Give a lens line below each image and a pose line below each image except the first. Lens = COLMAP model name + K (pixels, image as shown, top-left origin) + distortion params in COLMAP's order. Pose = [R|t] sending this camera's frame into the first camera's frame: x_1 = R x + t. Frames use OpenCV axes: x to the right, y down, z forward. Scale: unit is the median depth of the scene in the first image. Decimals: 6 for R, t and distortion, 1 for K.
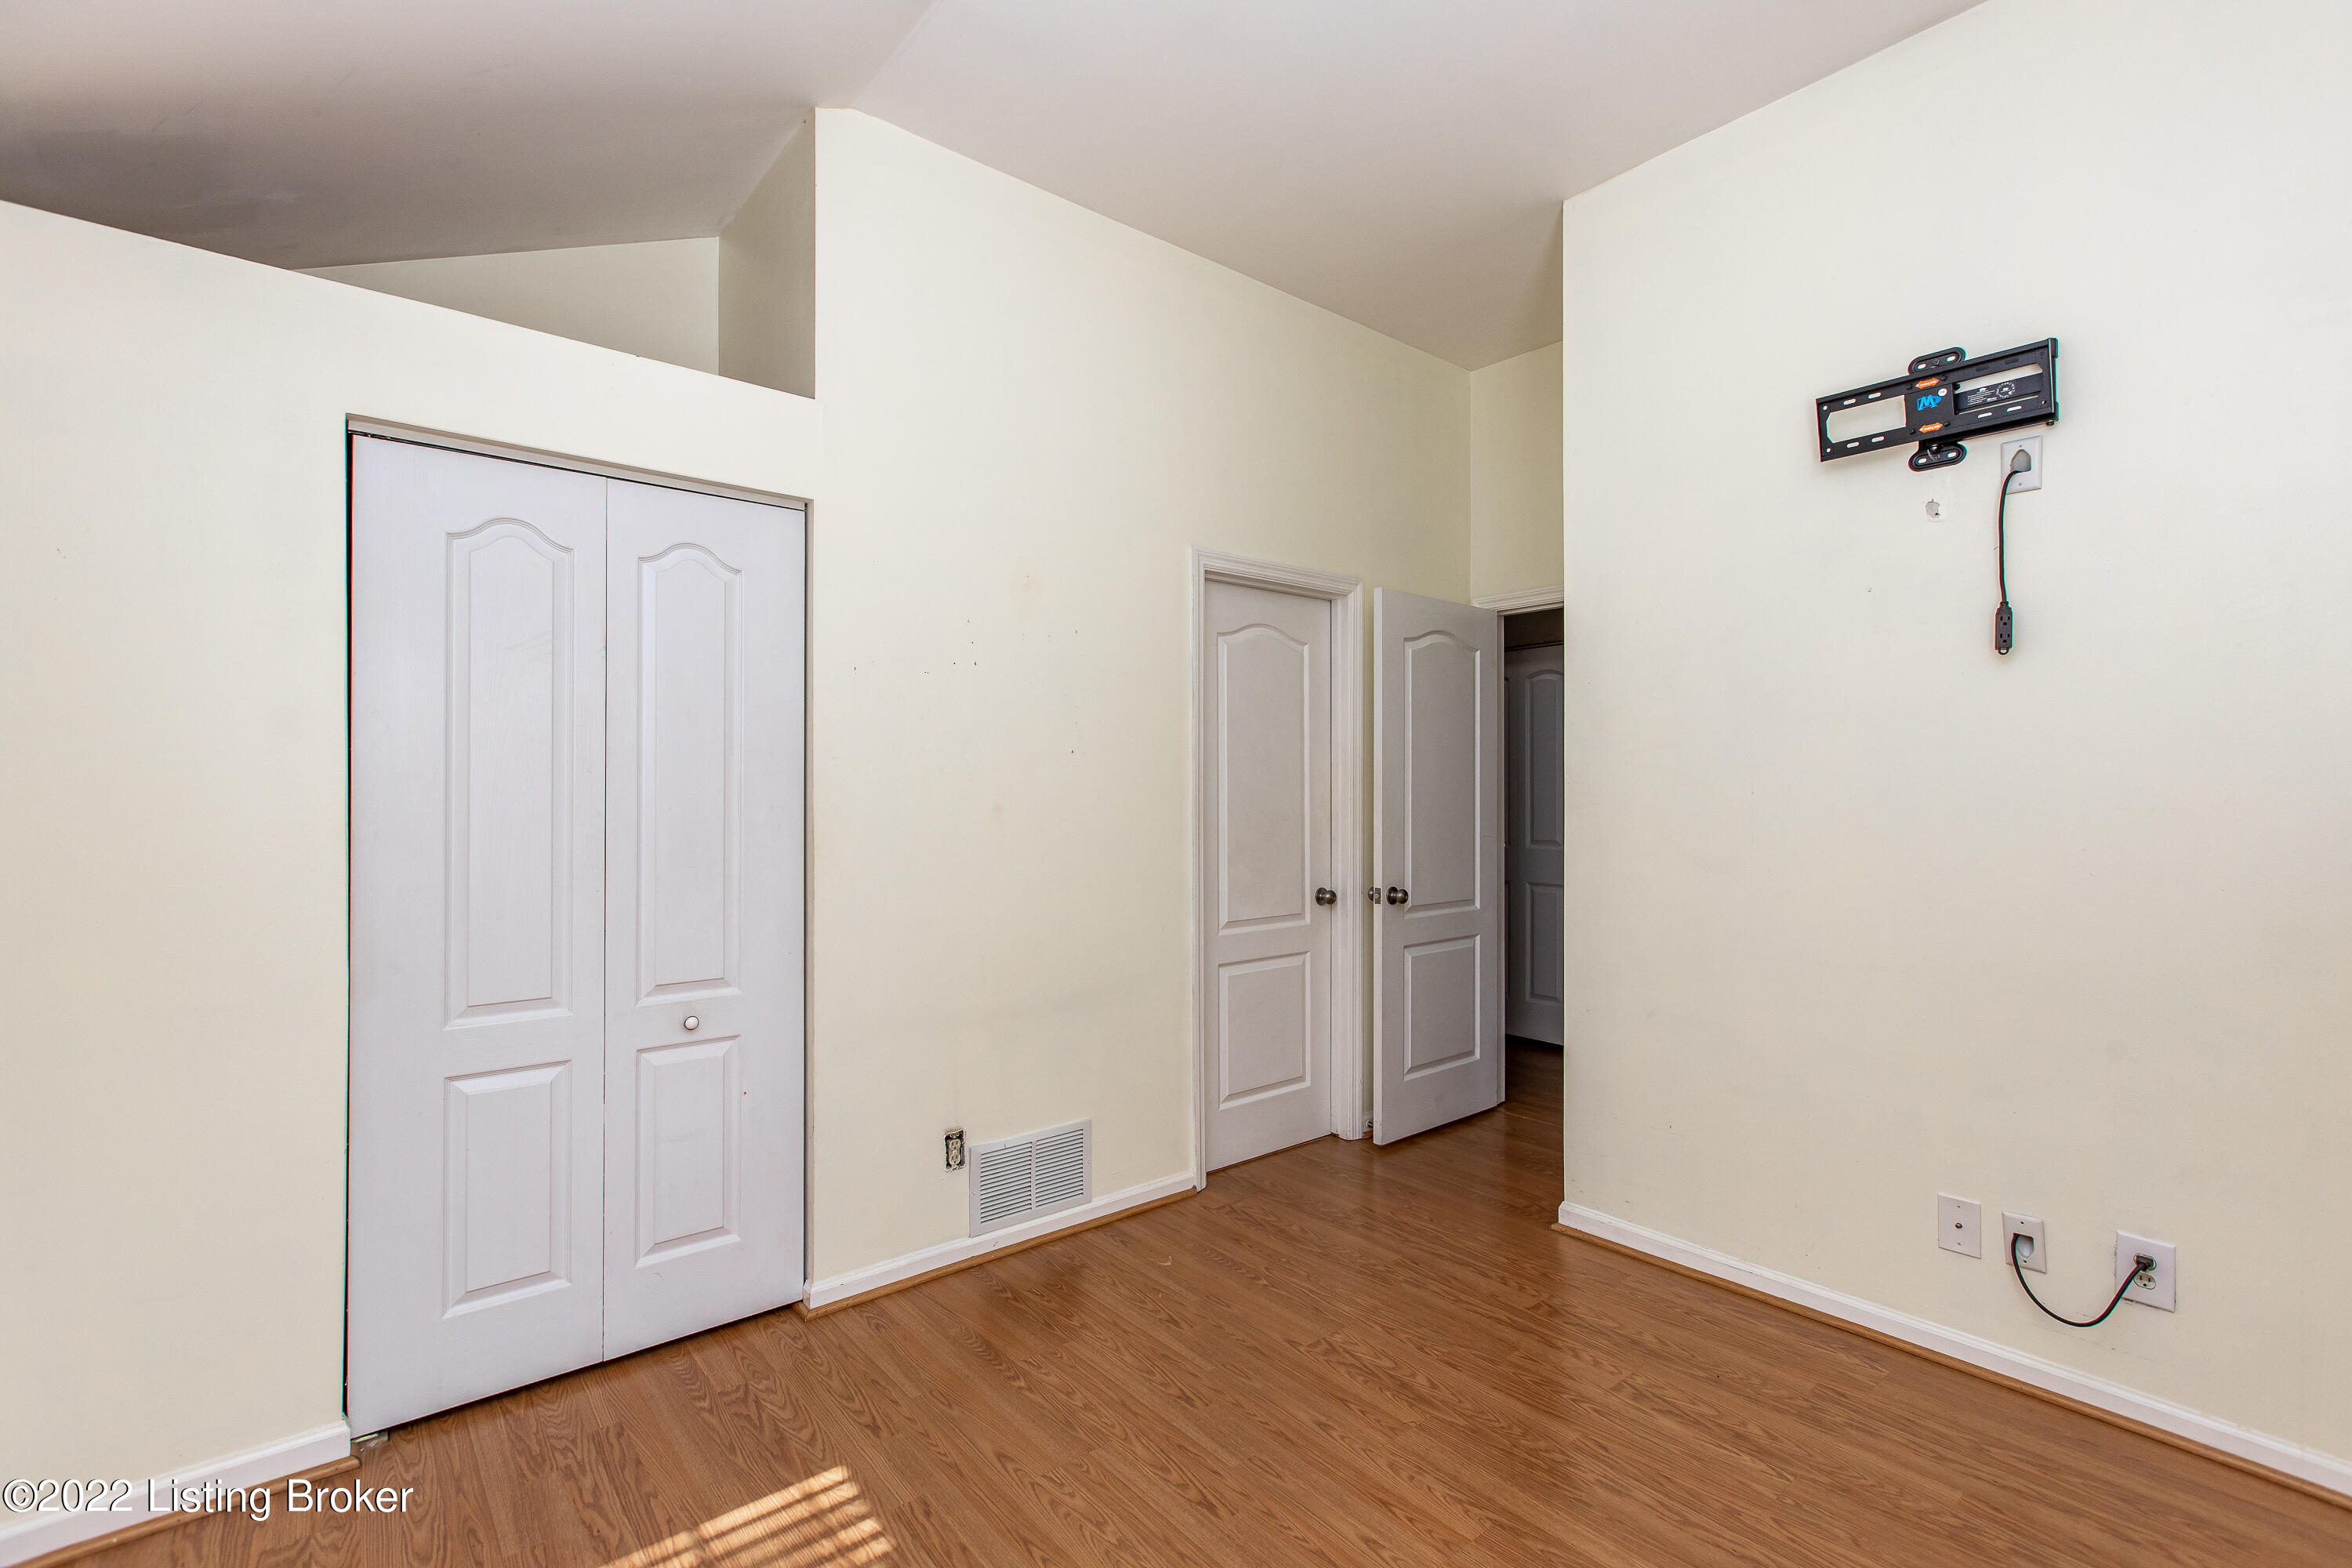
lens RADIAL K [[1054.4, 0, 1180.4], [0, 1054.4, 786.7], [0, 0, 1]] dist [0.005194, 0.000052]
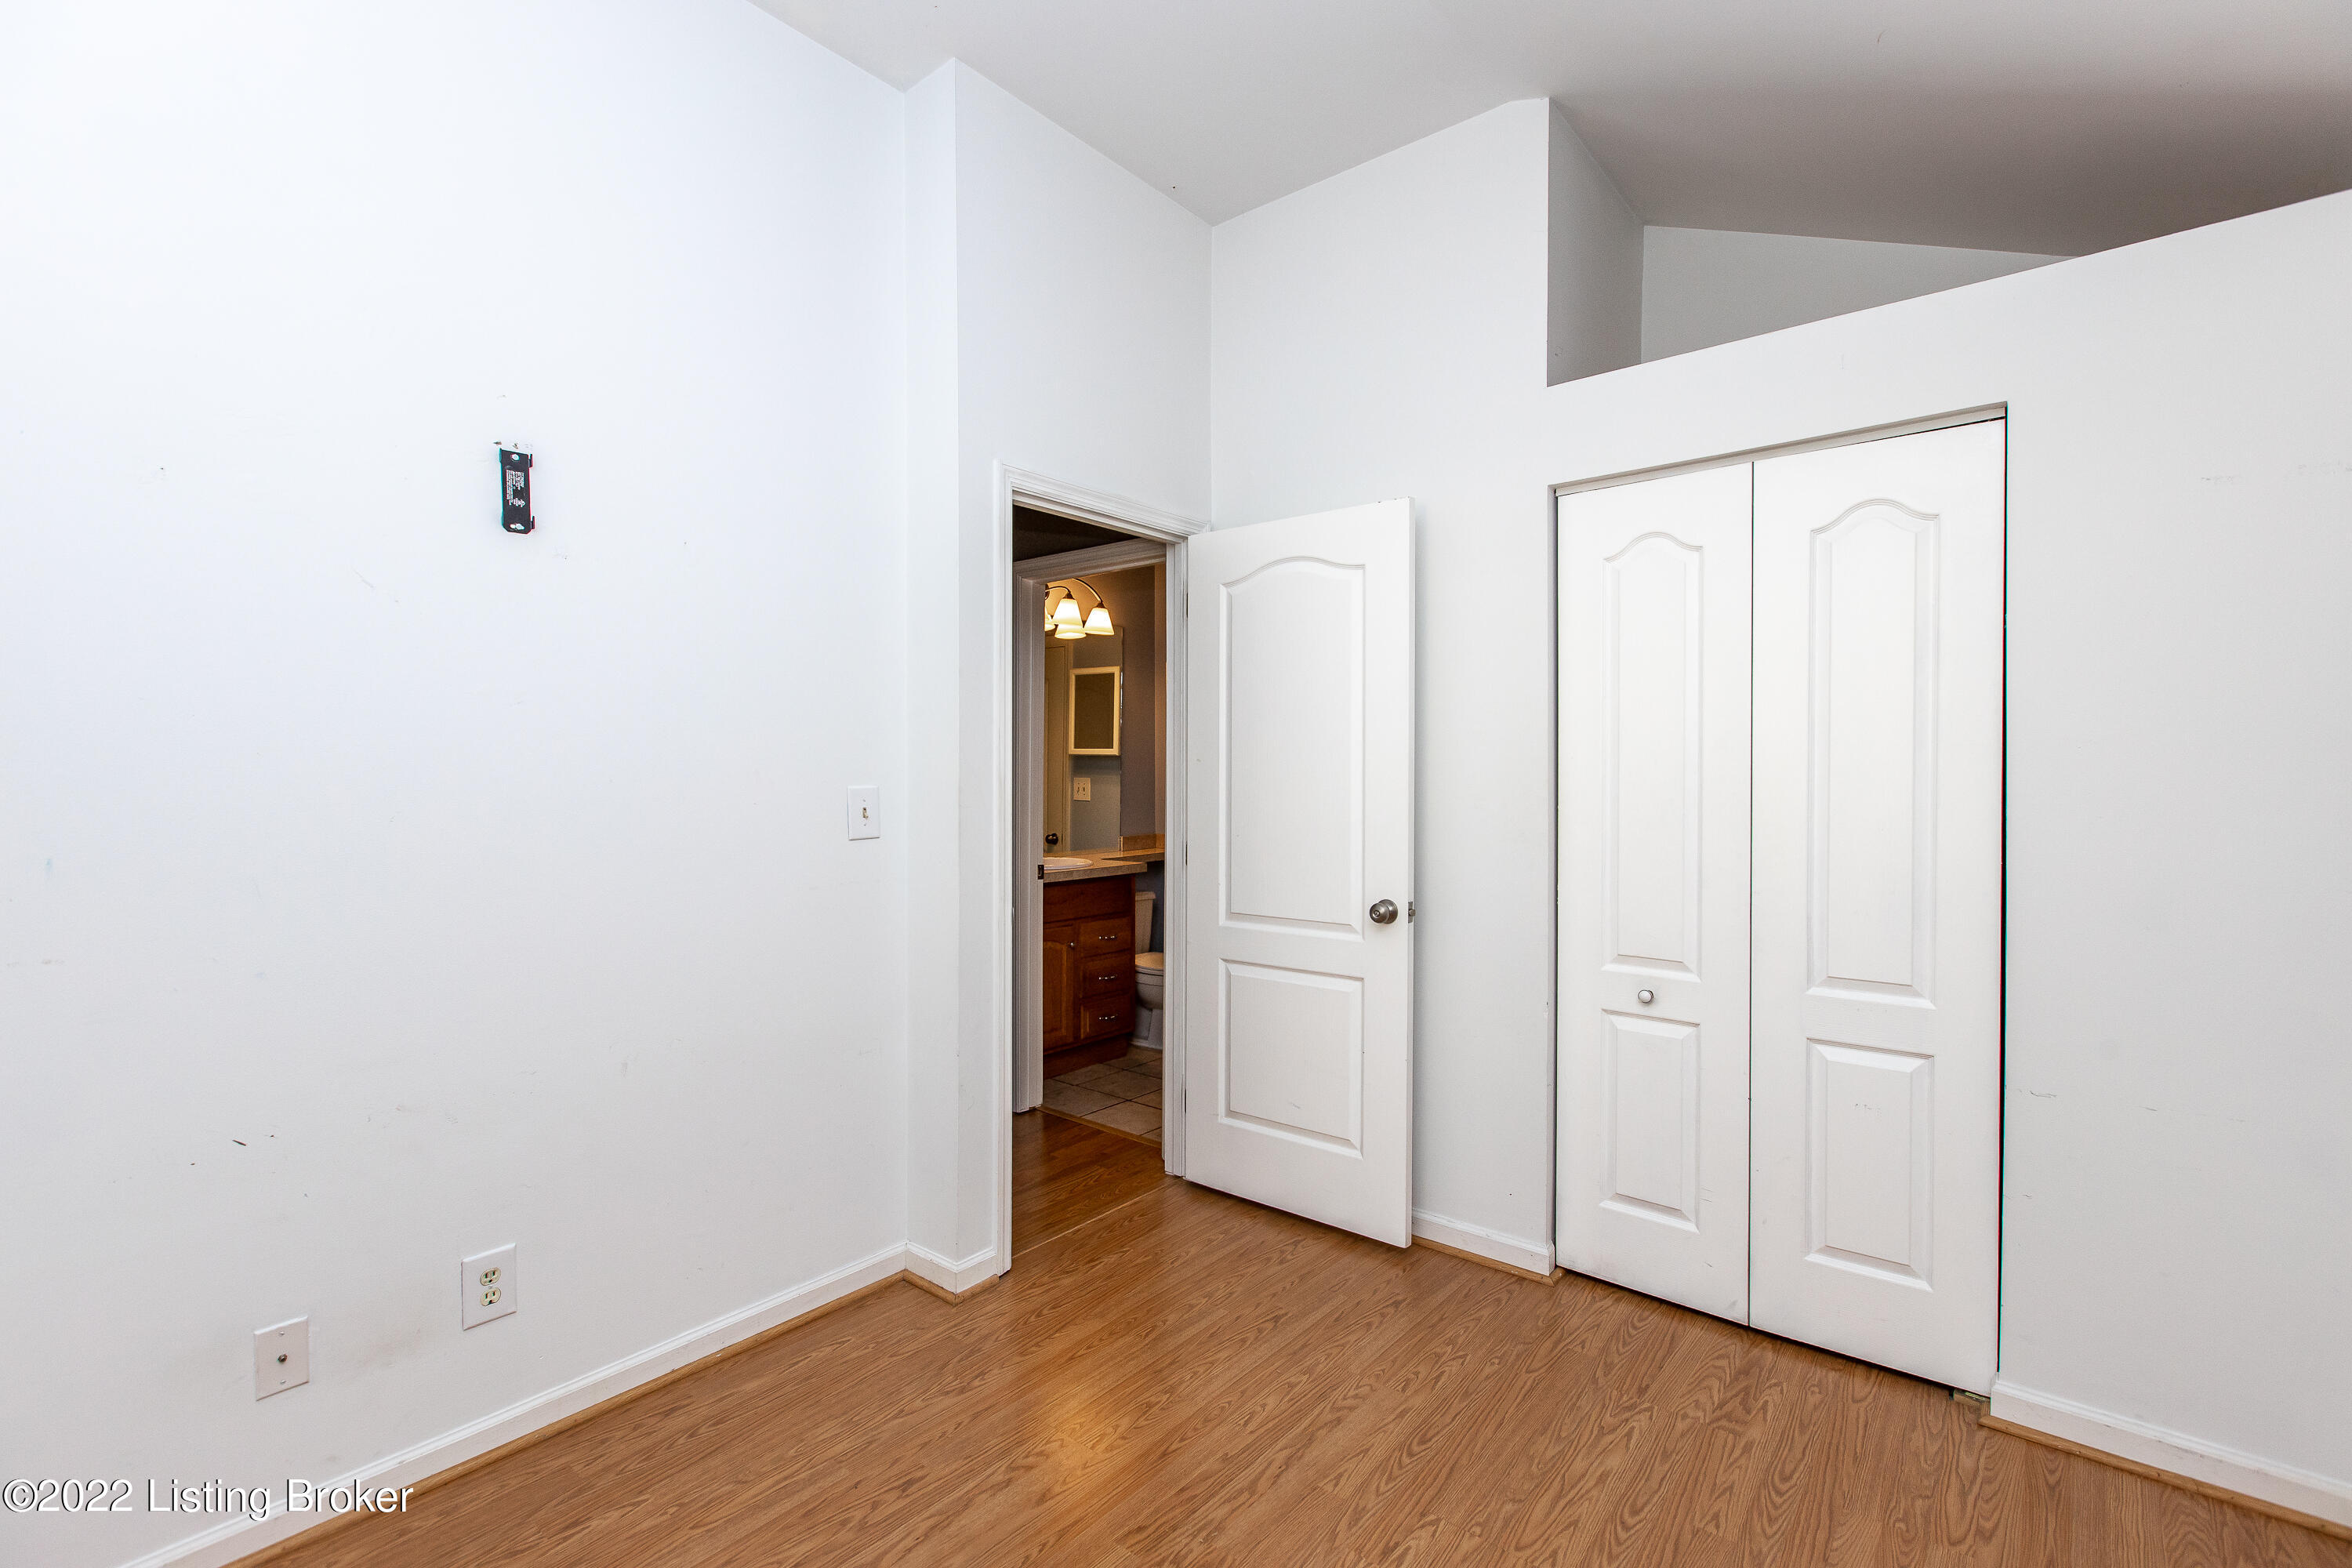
lens RADIAL K [[1054.4, 0, 1182.4], [0, 1054.4, 787.2], [0, 0, 1]] dist [0.005194, 0.000052]
pose [[0.166241, 0.010489, -0.986029, 0.347014], [0.012156, 0.999846, 0.012685, -0.002413], [0.986010, -0.014095, 0.166088, 0.267091]]
